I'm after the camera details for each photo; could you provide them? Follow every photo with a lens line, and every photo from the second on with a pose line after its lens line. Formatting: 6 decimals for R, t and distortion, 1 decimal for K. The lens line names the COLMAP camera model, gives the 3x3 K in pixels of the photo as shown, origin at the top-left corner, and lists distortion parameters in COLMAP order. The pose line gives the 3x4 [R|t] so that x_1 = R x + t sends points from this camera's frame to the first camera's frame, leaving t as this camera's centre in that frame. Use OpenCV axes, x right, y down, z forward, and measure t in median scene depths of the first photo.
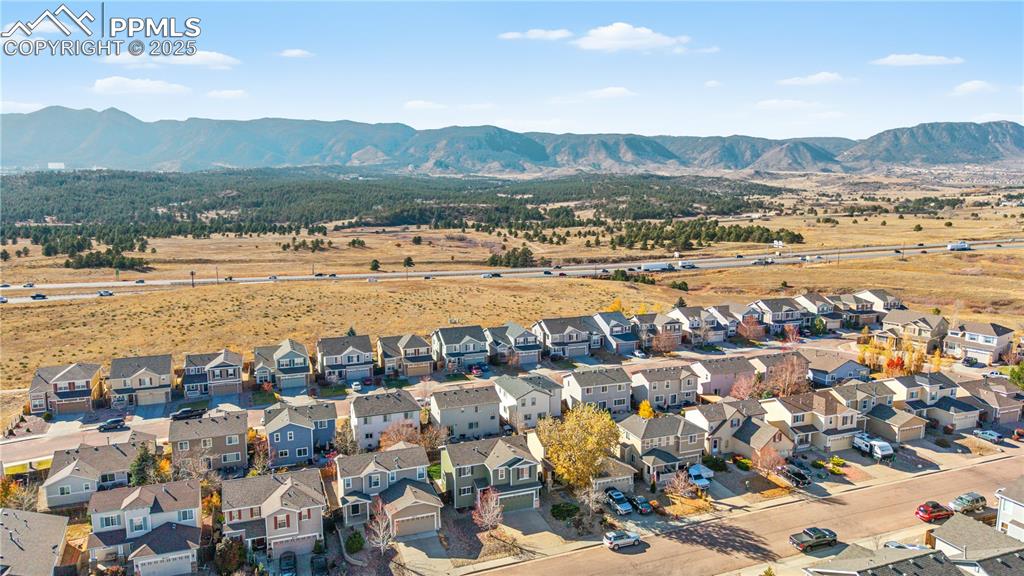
lens RADIAL K [[680.0, 0, 510.4], [0, 680.0, 291.9], [0, 0, 1]] dist [0.041494, -0.052962]
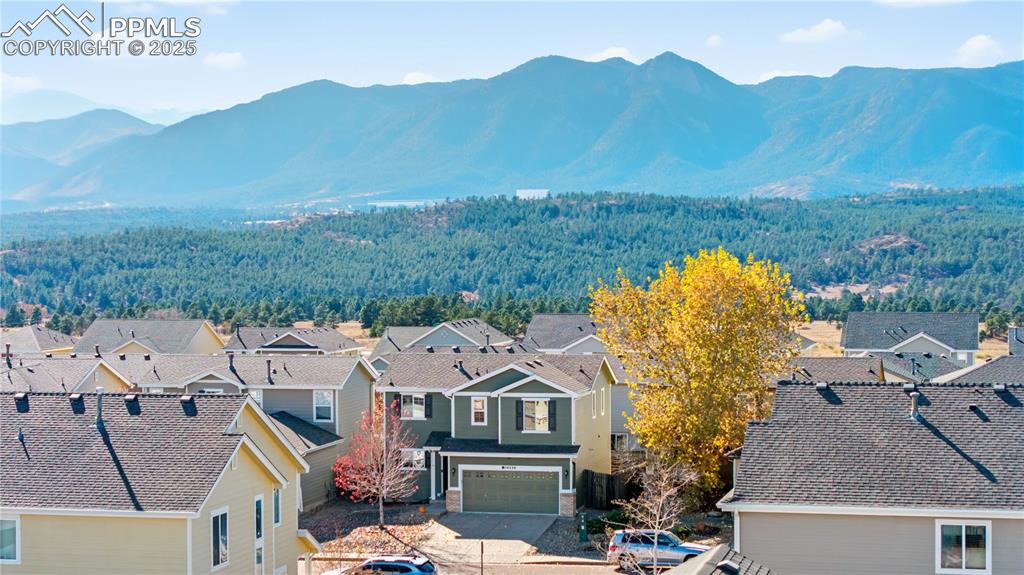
lens RADIAL K [[2039.0, 0, 512.0], [0, 2039.0, 287.5], [0, 0, 1]] dist [-0.018035, 0.119050]
pose [[0.826599, 0.004224, -0.562776, 0.428164], [-0.080937, 0.990469, -0.111445, 0.216912], [0.556942, 0.137670, 0.819062, 0.048765]]
